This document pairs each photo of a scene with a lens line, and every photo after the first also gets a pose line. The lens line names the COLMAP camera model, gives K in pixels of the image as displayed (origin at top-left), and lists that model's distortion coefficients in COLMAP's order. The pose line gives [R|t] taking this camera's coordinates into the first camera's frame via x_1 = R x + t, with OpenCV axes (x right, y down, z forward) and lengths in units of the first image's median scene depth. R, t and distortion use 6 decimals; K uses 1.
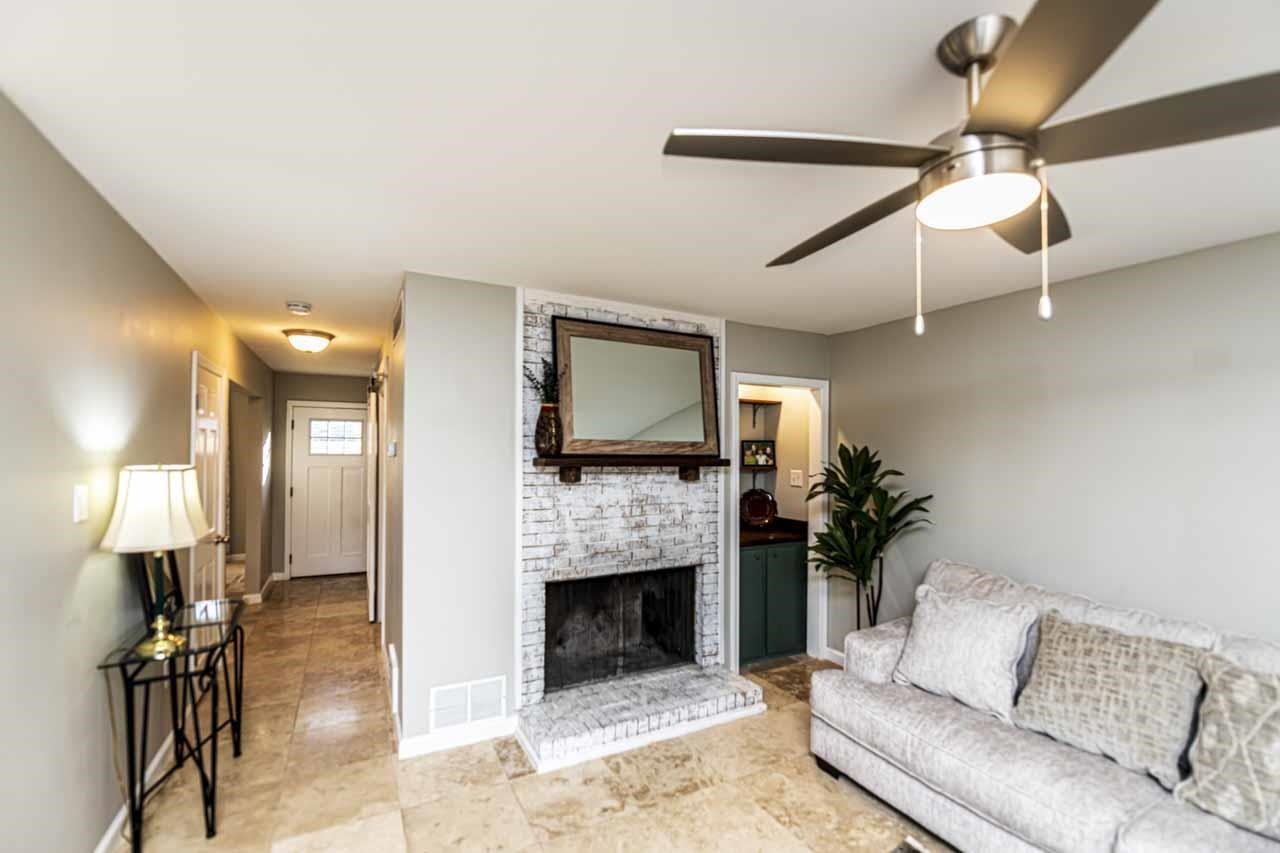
lens RADIAL K [[543.0, 0, 624.5], [0, 543.0, 448.9], [0, 0, 1]] dist [-0.018159, -0.002001]
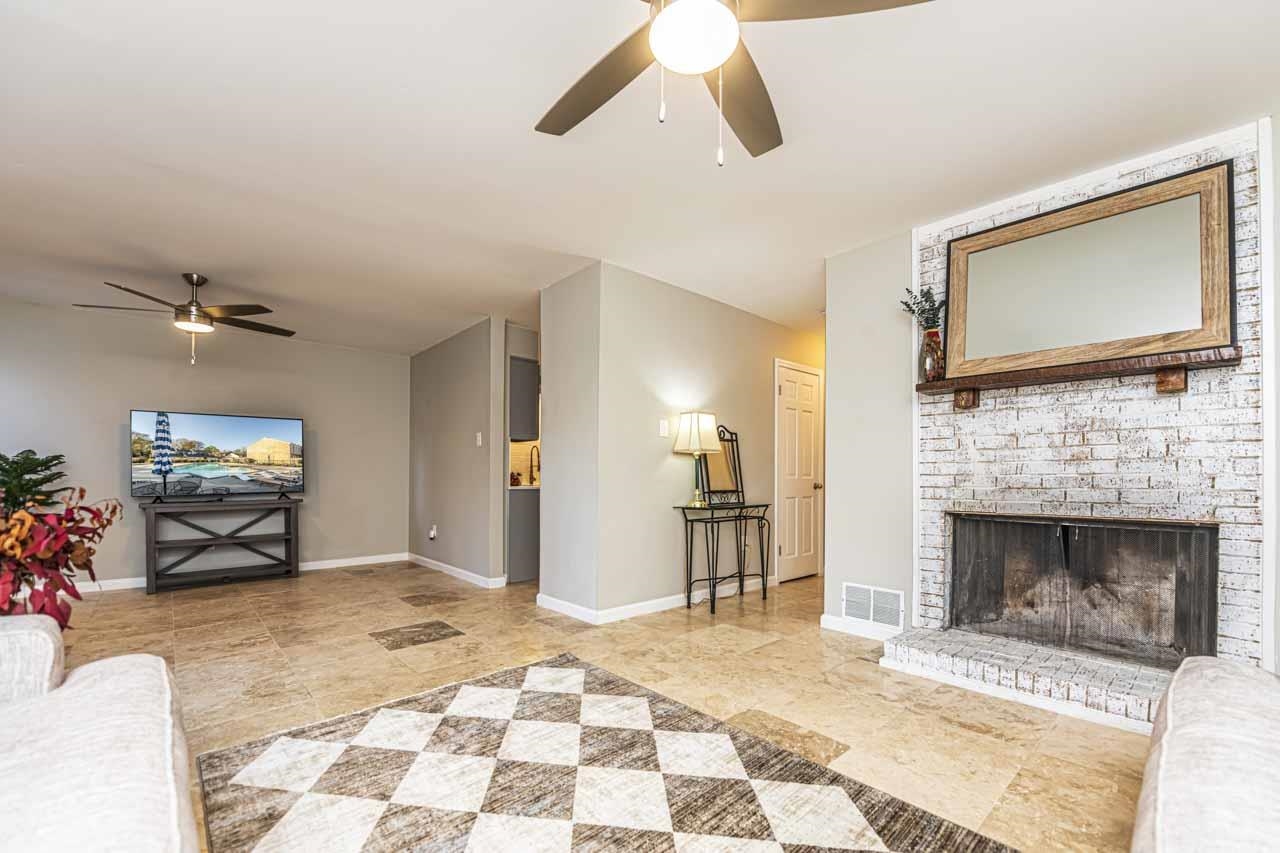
lens RADIAL K [[529.2, 0, 640.4], [0, 529.2, 485.6], [0, 0, 1]] dist [-0.013766, -0.000302]
pose [[0.239309, 0.011506, -0.970875, 0.636056], [-0.002825, 0.999934, 0.011154, 0.181544], [0.970939, 0.000073, 0.239326, 0.214786]]
